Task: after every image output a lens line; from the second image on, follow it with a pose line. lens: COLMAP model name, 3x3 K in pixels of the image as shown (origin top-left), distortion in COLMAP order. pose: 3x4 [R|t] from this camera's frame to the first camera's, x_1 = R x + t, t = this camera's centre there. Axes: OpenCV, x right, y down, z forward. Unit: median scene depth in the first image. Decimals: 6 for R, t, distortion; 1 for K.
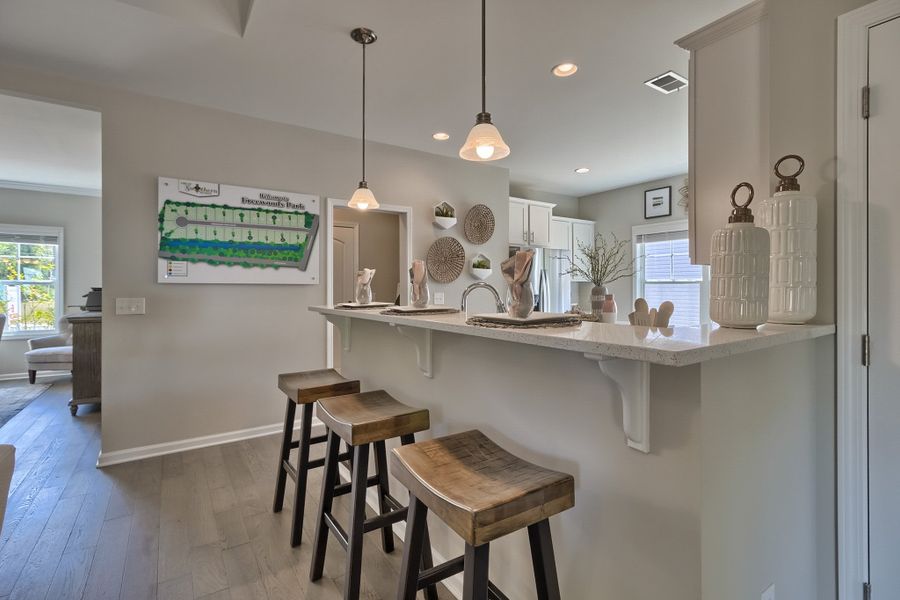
lens RADIAL K [[418.5, 0, 446.4], [0, 418.5, 293.0], [0, 0, 1]] dist [0.007474, -0.000476]
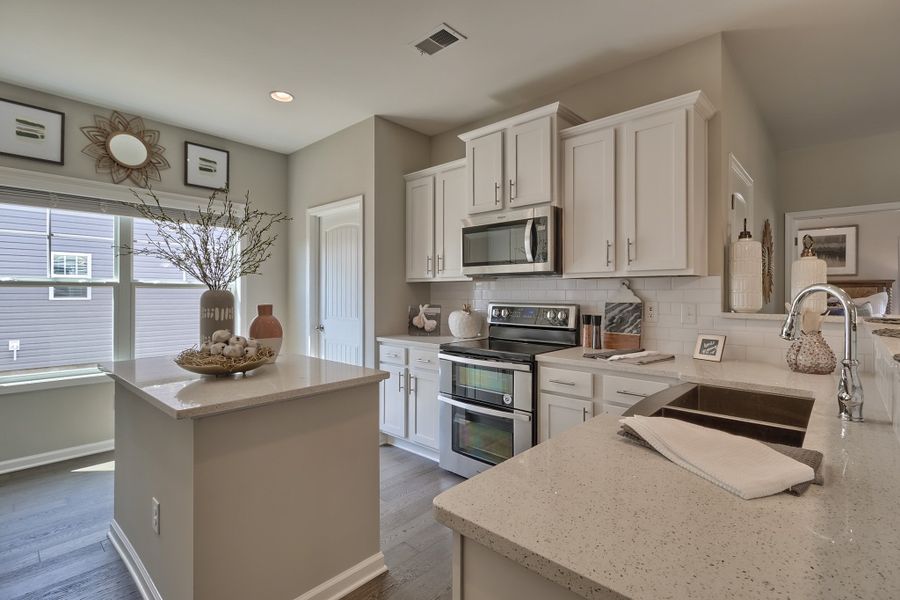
lens RADIAL K [[418.5, 0, 455.8], [0, 418.5, 295.6], [0, 0, 1]] dist [0.007474, -0.000476]
pose [[-0.241918, -0.005246, 0.970282, -0.220558], [0.012132, 0.999891, 0.008431, -0.011534], [-0.970221, 0.013811, -0.241828, 0.951855]]
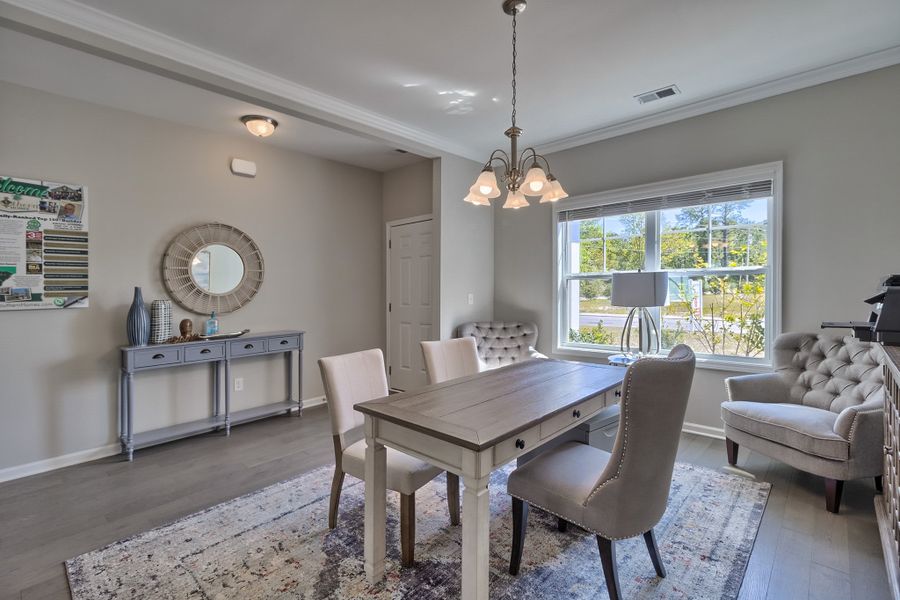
lens RADIAL K [[418.5, 0, 456.3], [0, 418.5, 284.3], [0, 0, 1]] dist [0.007474, -0.000476]
pose [[0.249576, -0.008433, -0.968319, -0.857809], [0.004672, 0.999961, -0.007504, -0.010750], [0.968344, -0.002651, 0.249605, 0.819667]]
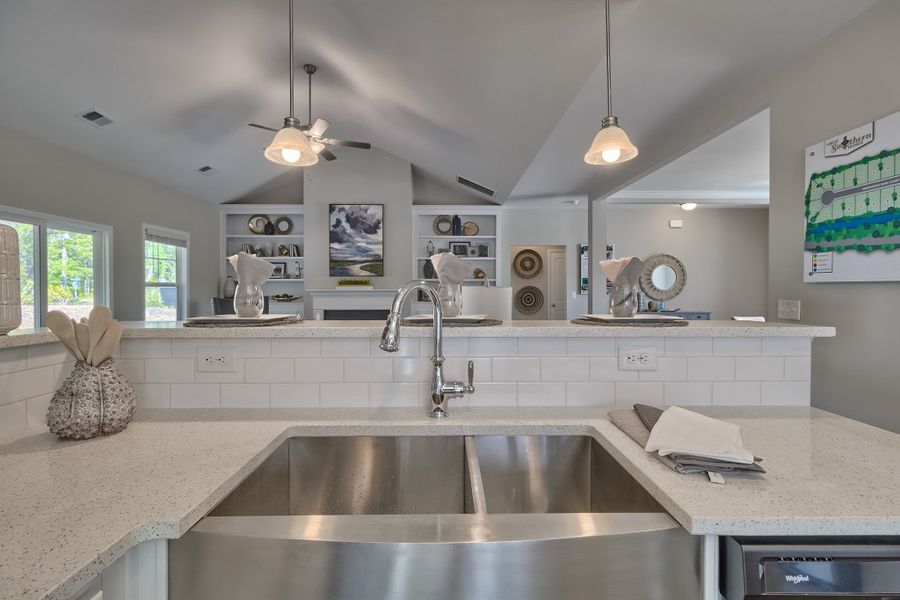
lens RADIAL K [[418.5, 0, 447.4], [0, 418.5, 287.3], [0, 0, 1]] dist [0.007474, -0.000476]
pose [[-0.552868, -0.001101, -0.833268, 0.303836], [-0.008765, 0.999951, 0.004494, -0.010692], [0.833223, 0.009789, -0.552851, 0.761555]]
